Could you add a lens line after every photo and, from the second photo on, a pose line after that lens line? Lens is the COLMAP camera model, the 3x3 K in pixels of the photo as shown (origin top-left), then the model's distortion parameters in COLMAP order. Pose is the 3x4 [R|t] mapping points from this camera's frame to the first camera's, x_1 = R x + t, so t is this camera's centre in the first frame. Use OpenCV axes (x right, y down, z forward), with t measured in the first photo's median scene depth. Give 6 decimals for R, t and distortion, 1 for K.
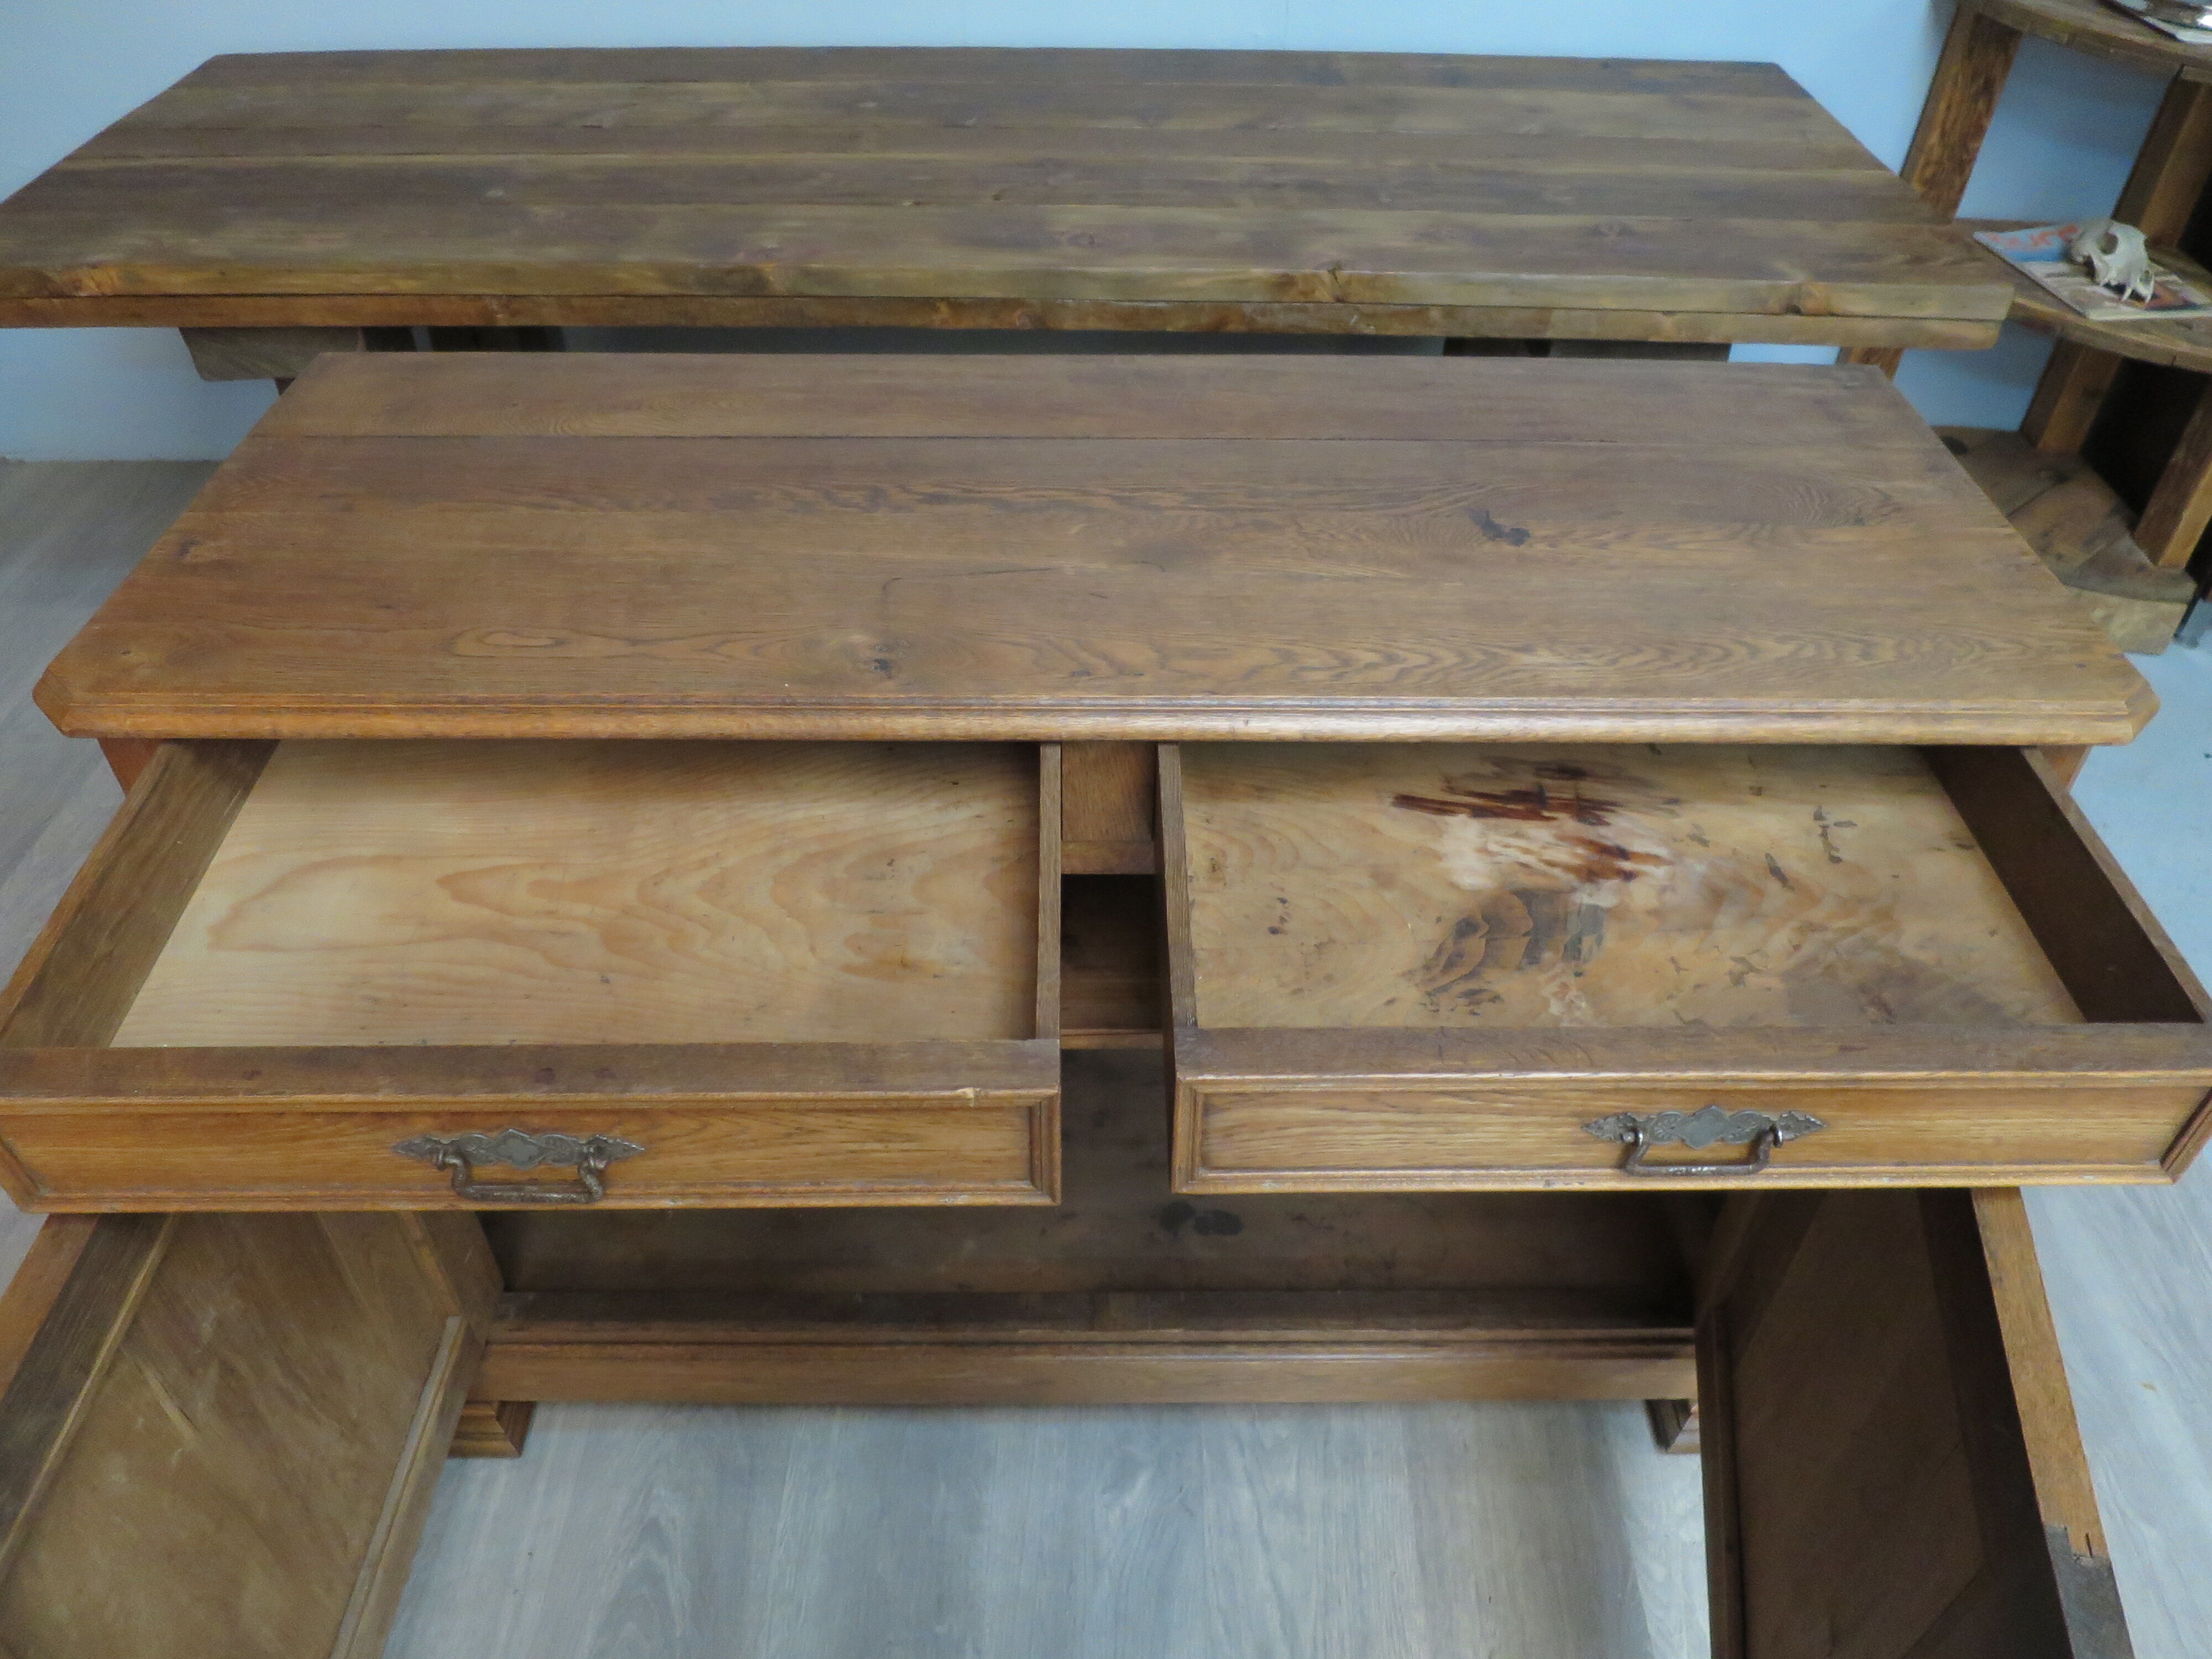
lens RADIAL K [[1596.7, 0, 1106.1], [0, 1596.7, 832.9], [0, 0, 1]] dist [-0.048960, 0.011563]
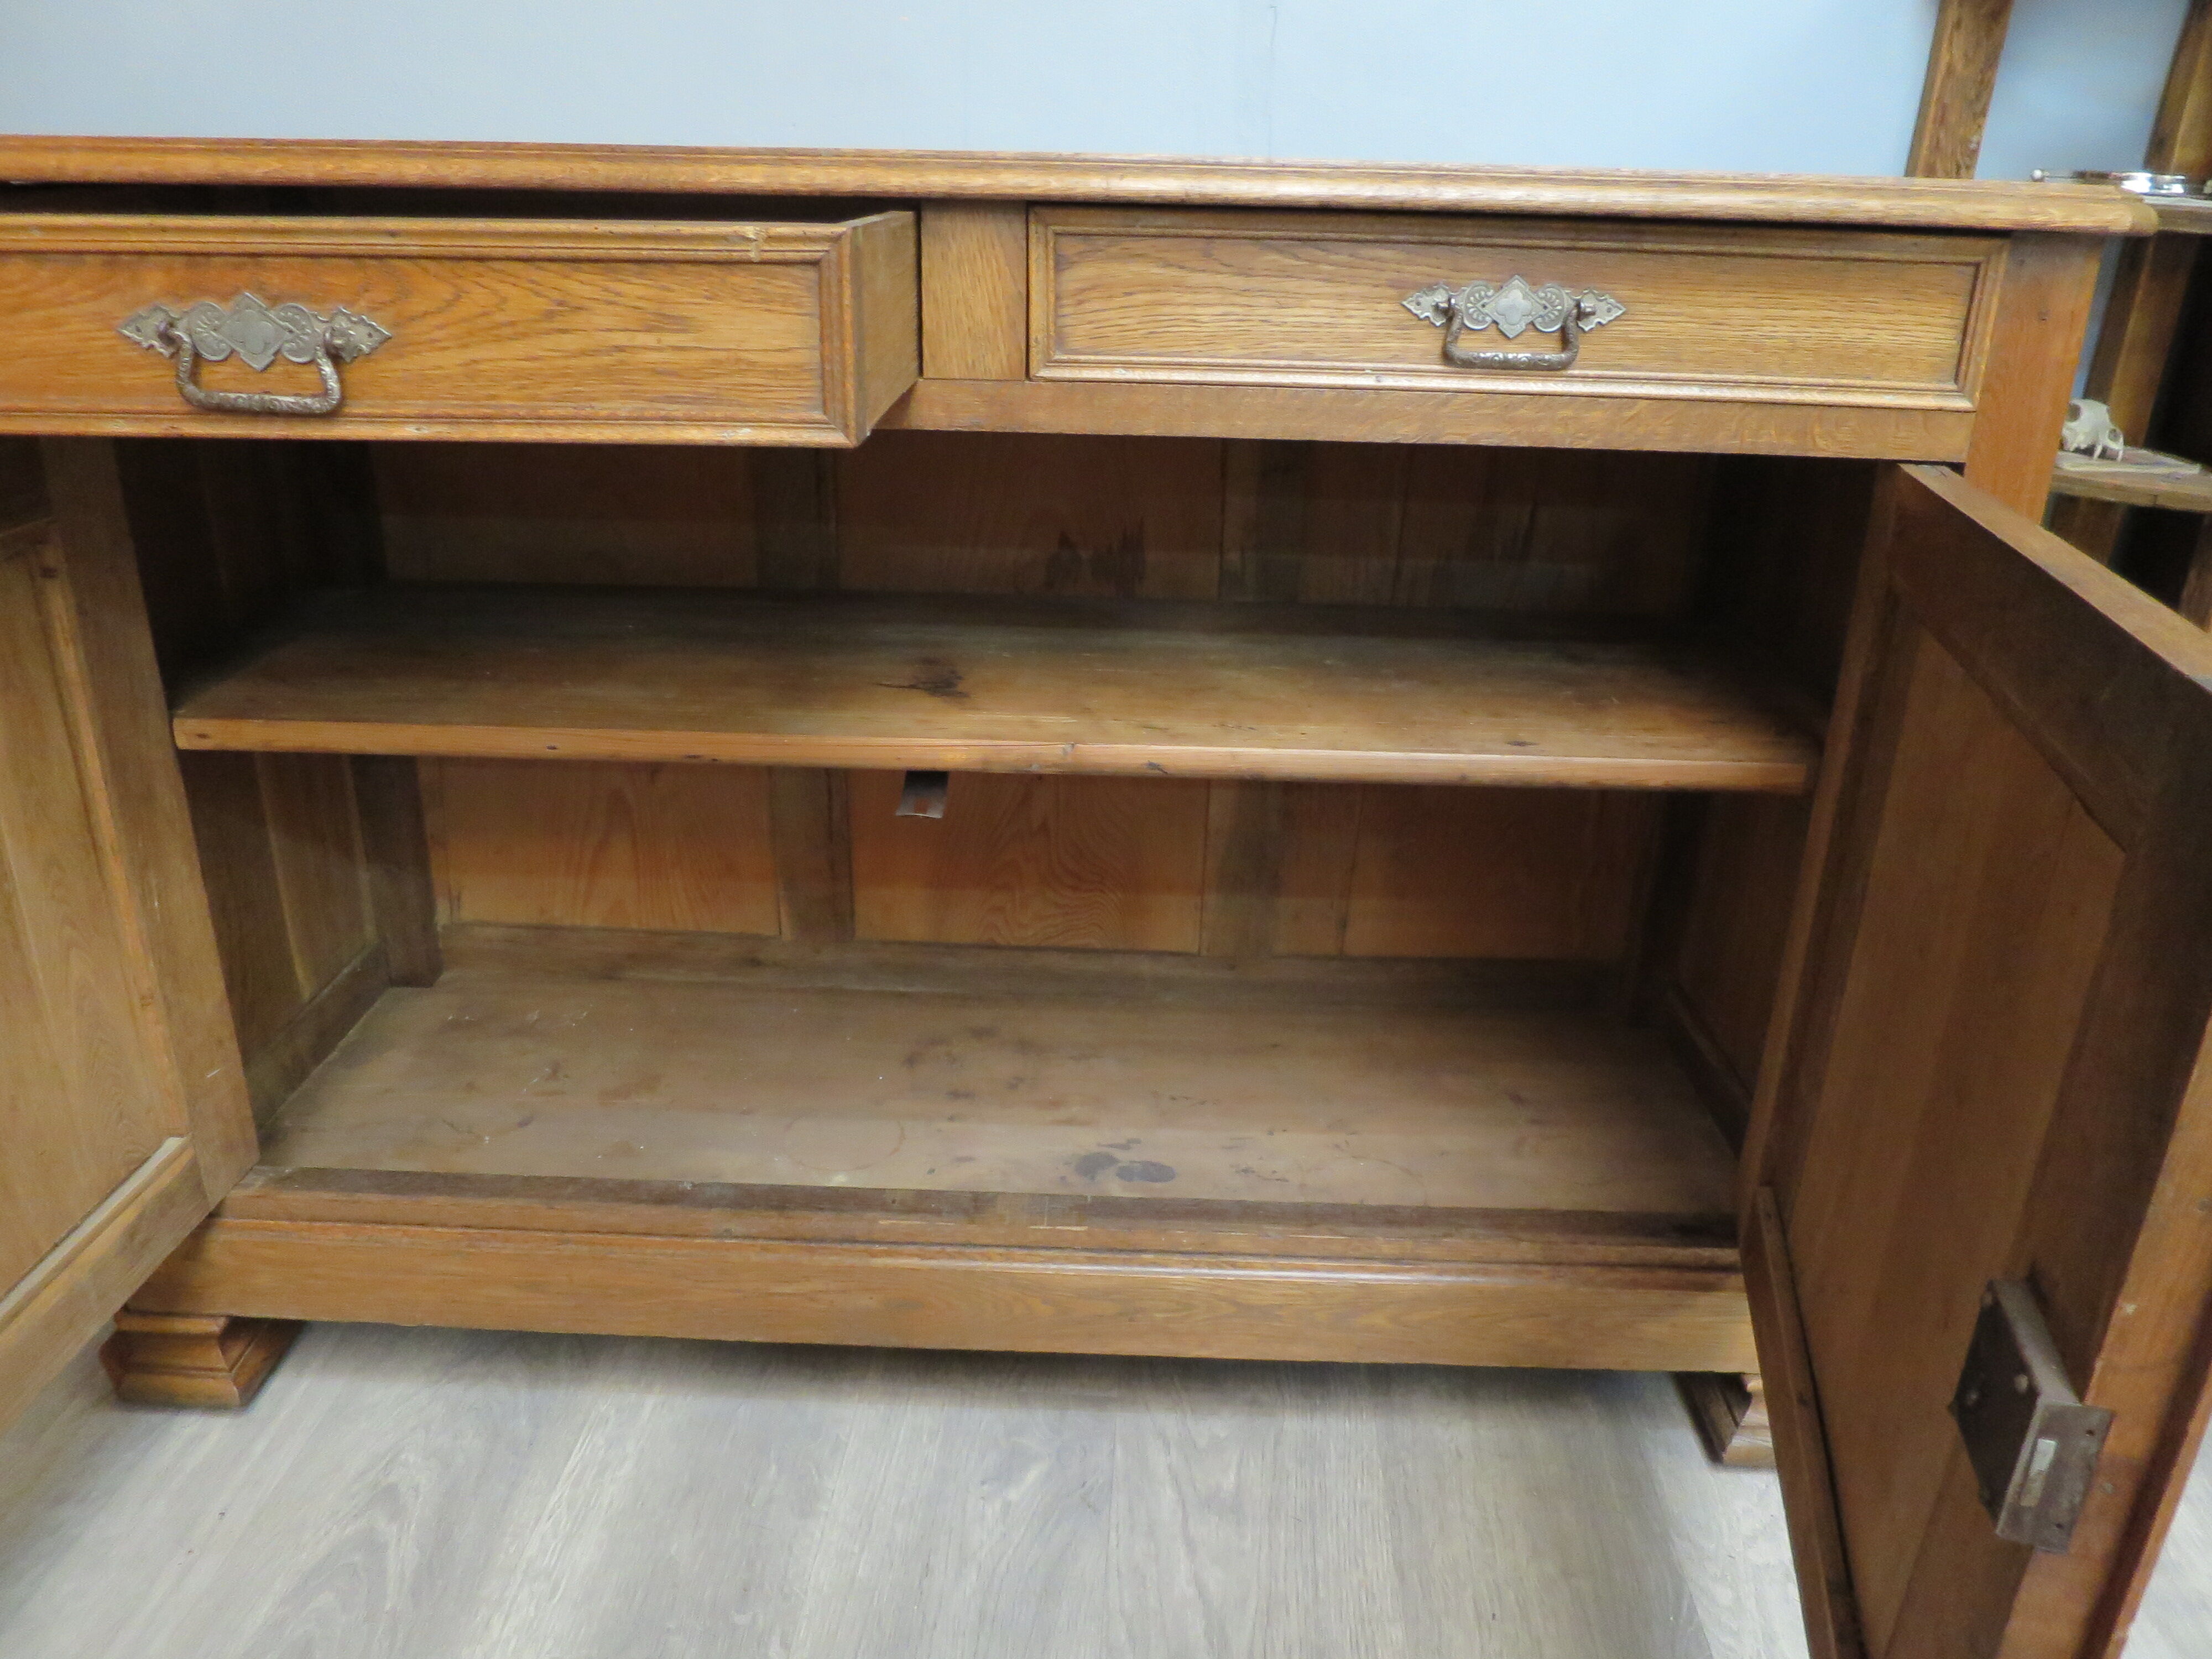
lens RADIAL K [[1596.7, 0, 1107.9], [0, 1596.7, 830.6], [0, 0, 1]] dist [-0.048960, 0.011563]
pose [[0.999469, 0.022069, -0.023975, 0.071058], [-0.028641, 0.945844, -0.323356, 0.367257], [0.015541, 0.323871, 0.945974, 0.179031]]
